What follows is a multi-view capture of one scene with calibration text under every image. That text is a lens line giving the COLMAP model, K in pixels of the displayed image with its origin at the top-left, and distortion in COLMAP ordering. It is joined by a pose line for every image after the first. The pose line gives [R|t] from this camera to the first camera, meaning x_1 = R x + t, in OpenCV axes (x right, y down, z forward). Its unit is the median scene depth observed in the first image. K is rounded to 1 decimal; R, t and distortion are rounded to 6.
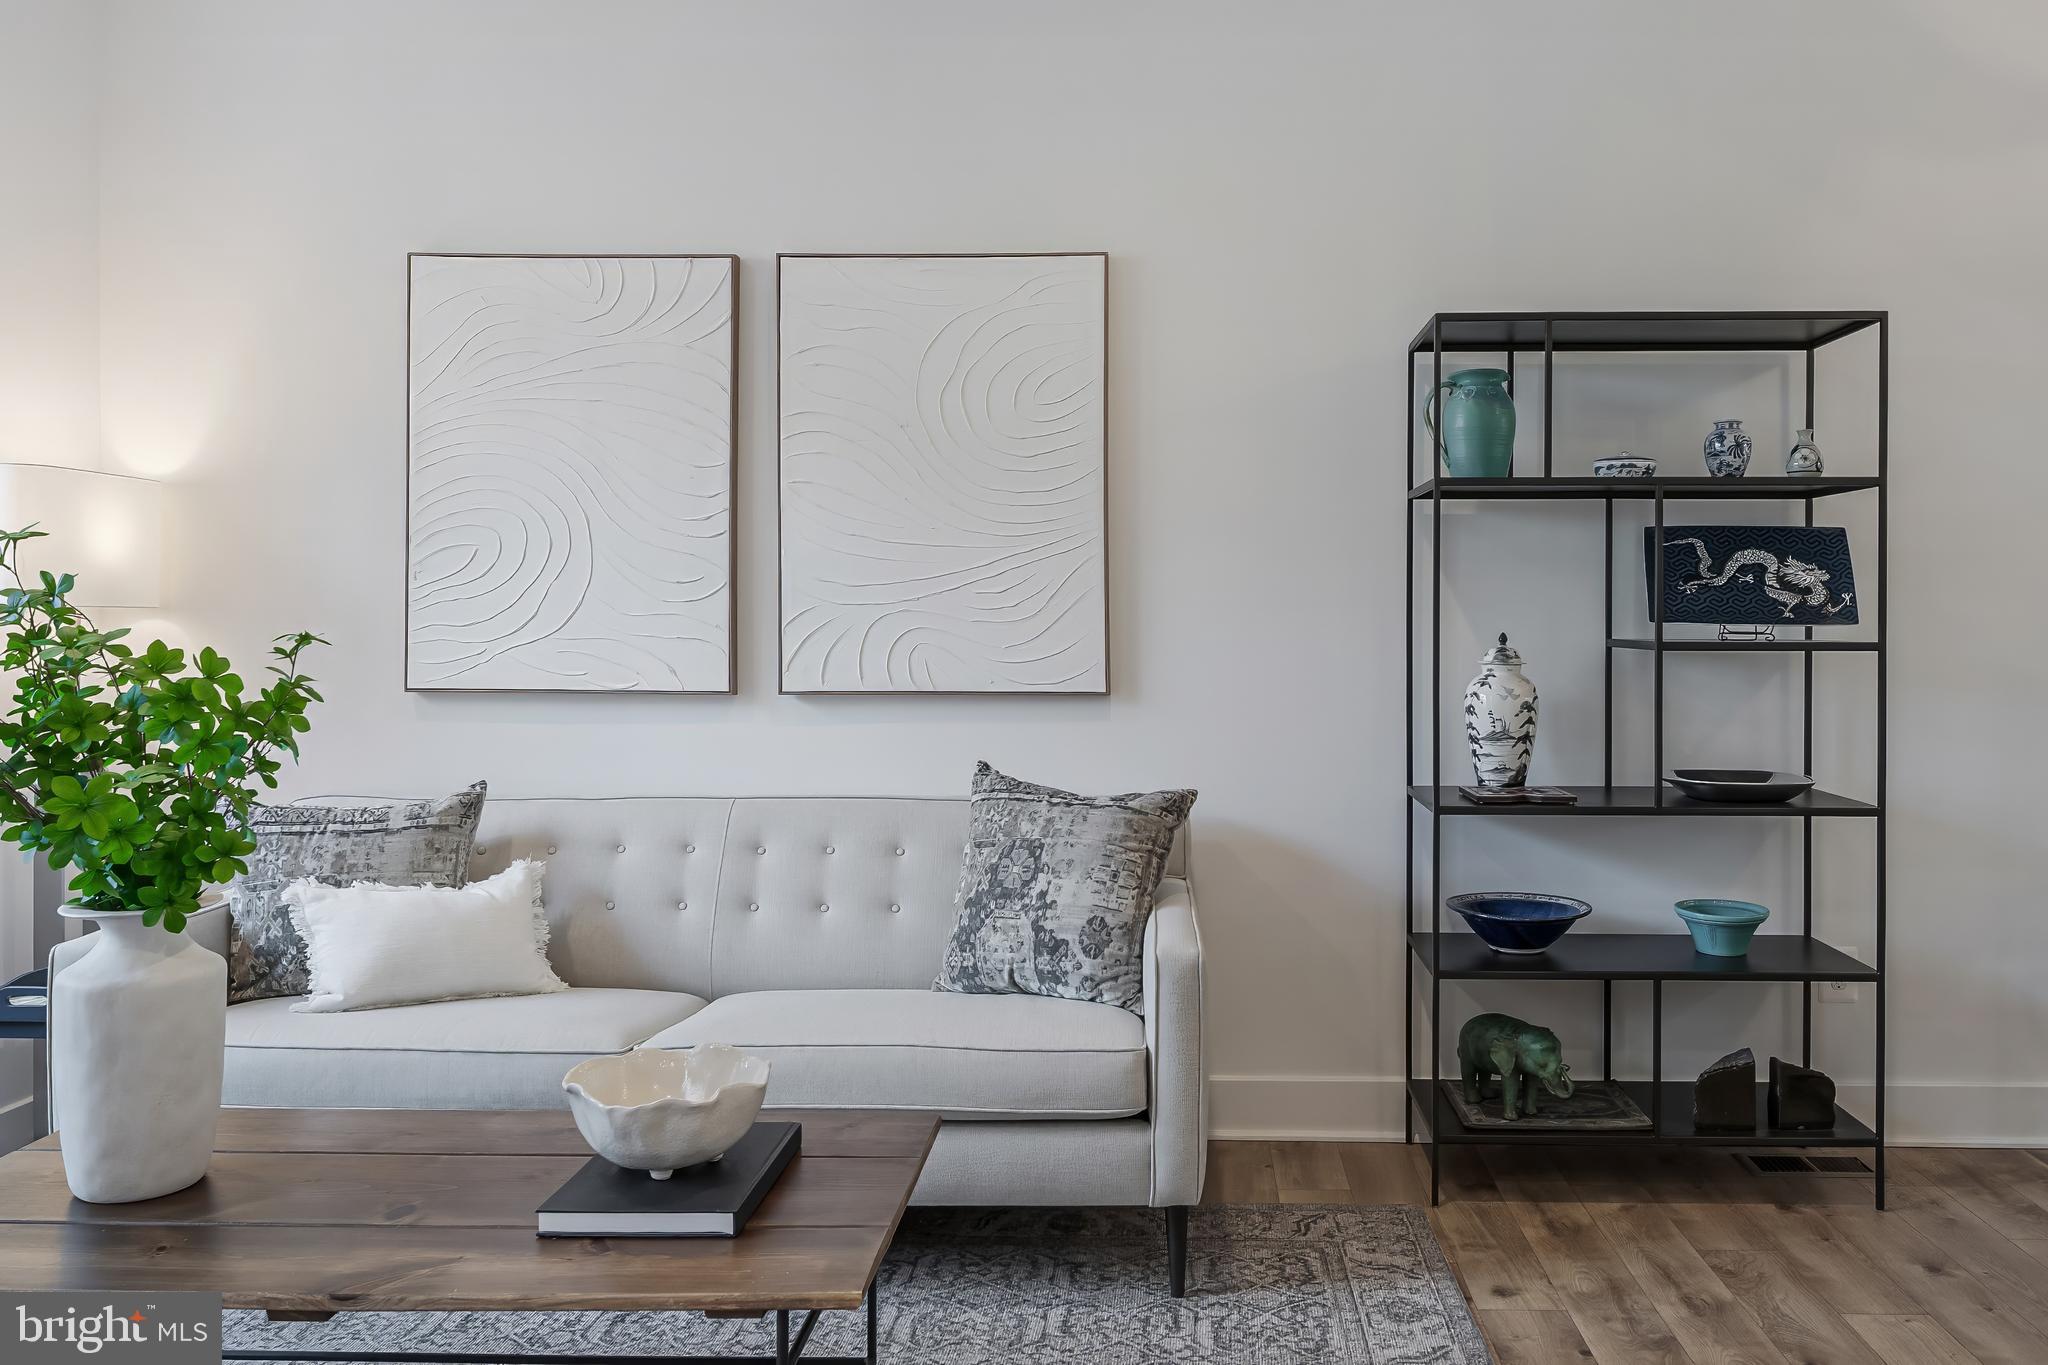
lens RADIAL K [[1514.7, 0, 1175.5], [0, 1514.7, 633.7], [0, 0, 1]] dist [0.006935, -0.012061]
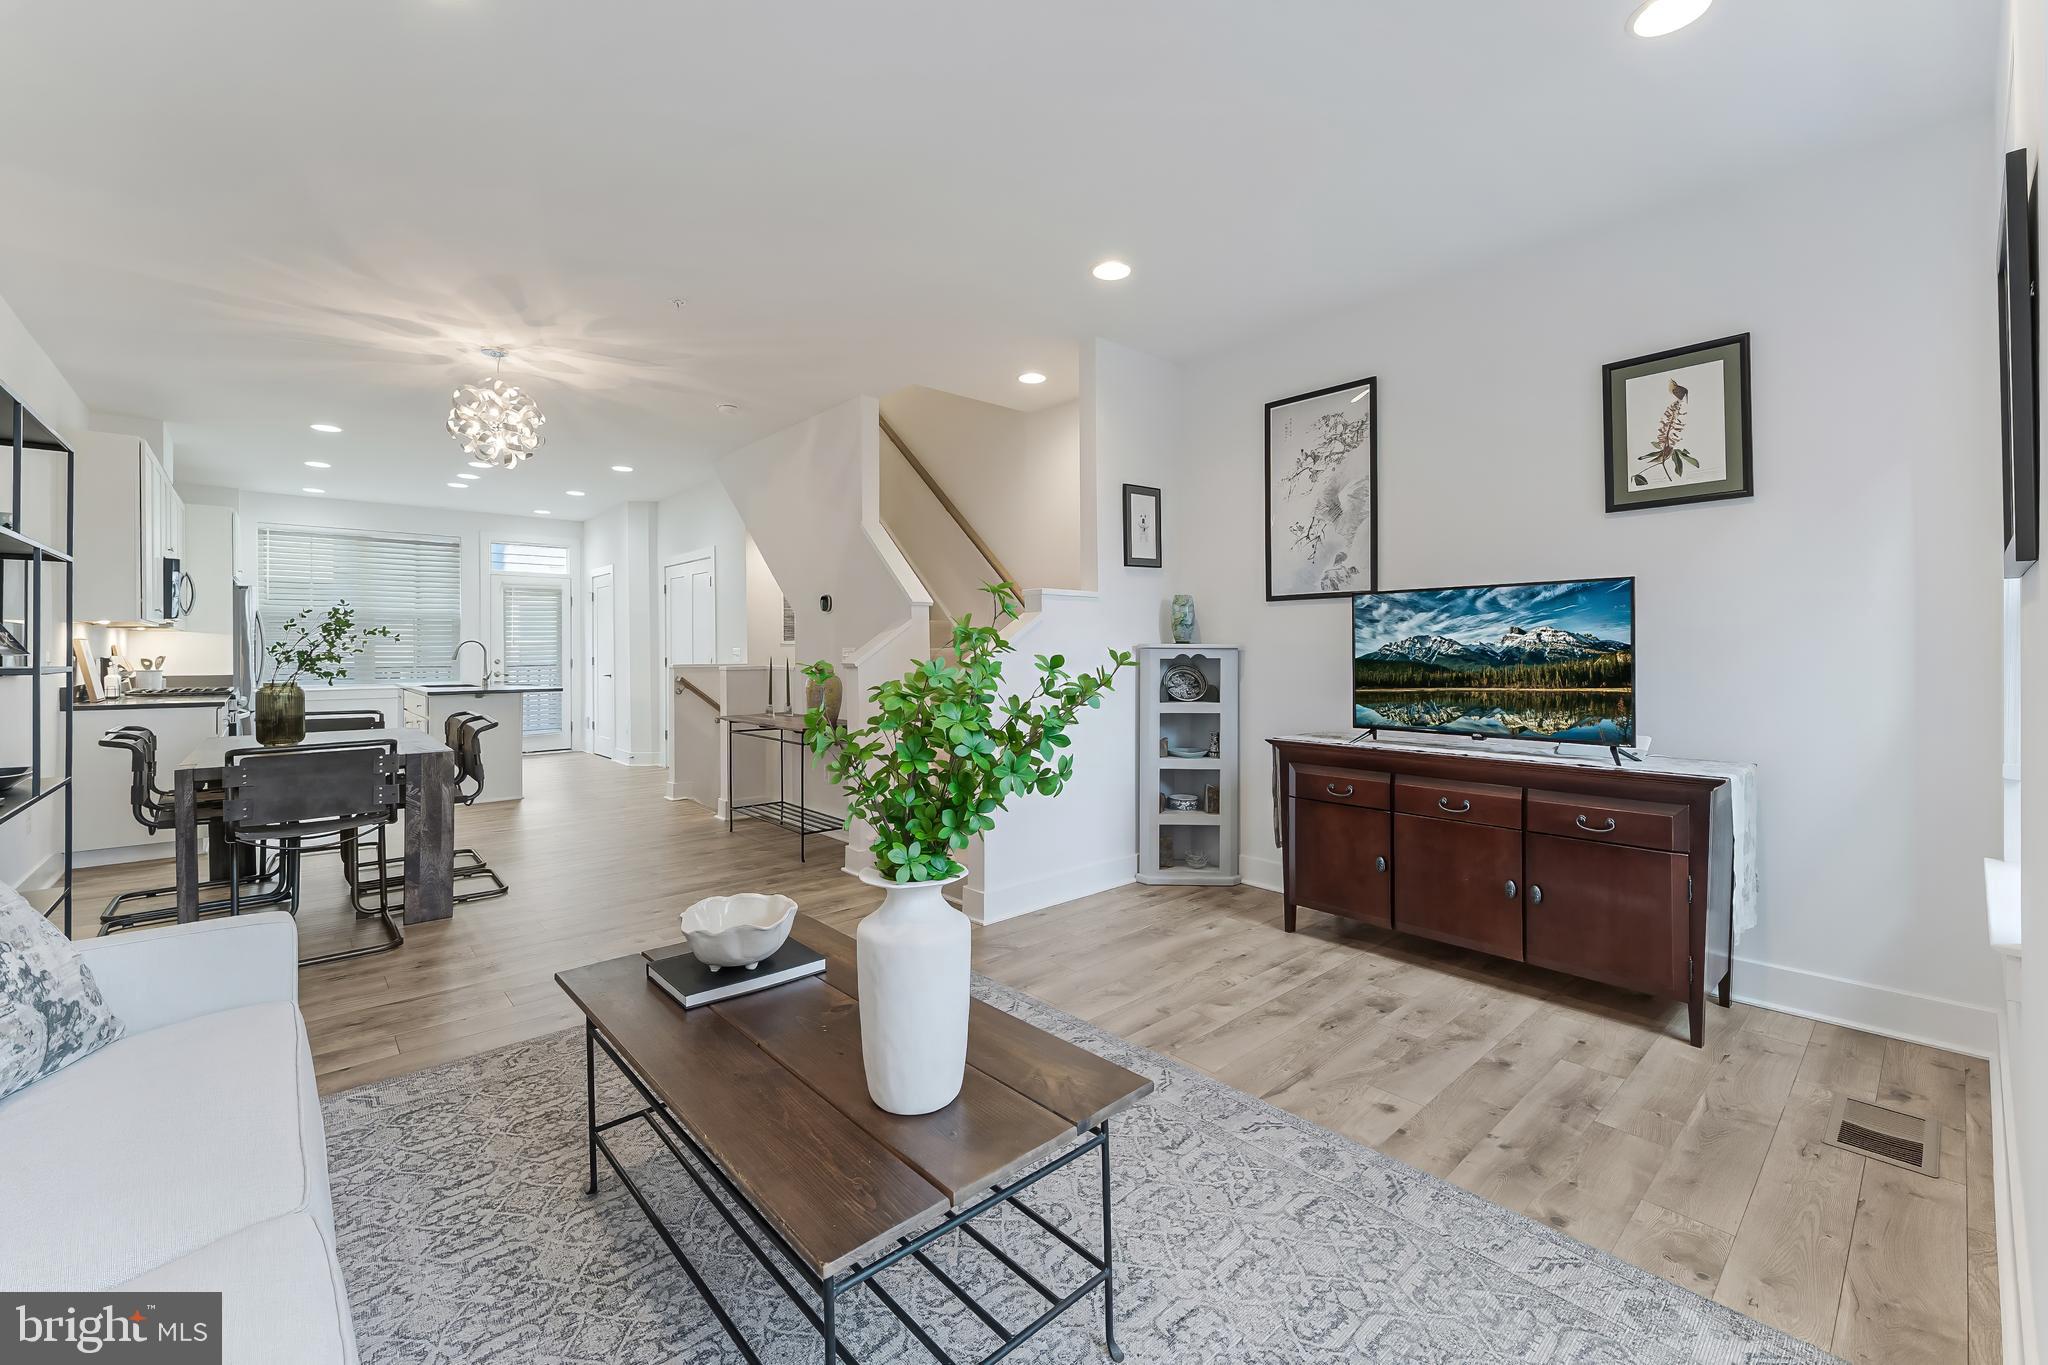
lens RADIAL K [[833.1, 0, 1026.4], [0, 833.1, 647.7], [0, 0, 1]] dist [0.003539, -0.000560]
pose [[-0.675546, 0.001421, 0.737316, -0.793148], [0.006774, 0.999968, 0.004279, -0.009609], [-0.737286, 0.007886, -0.675534, 0.869060]]
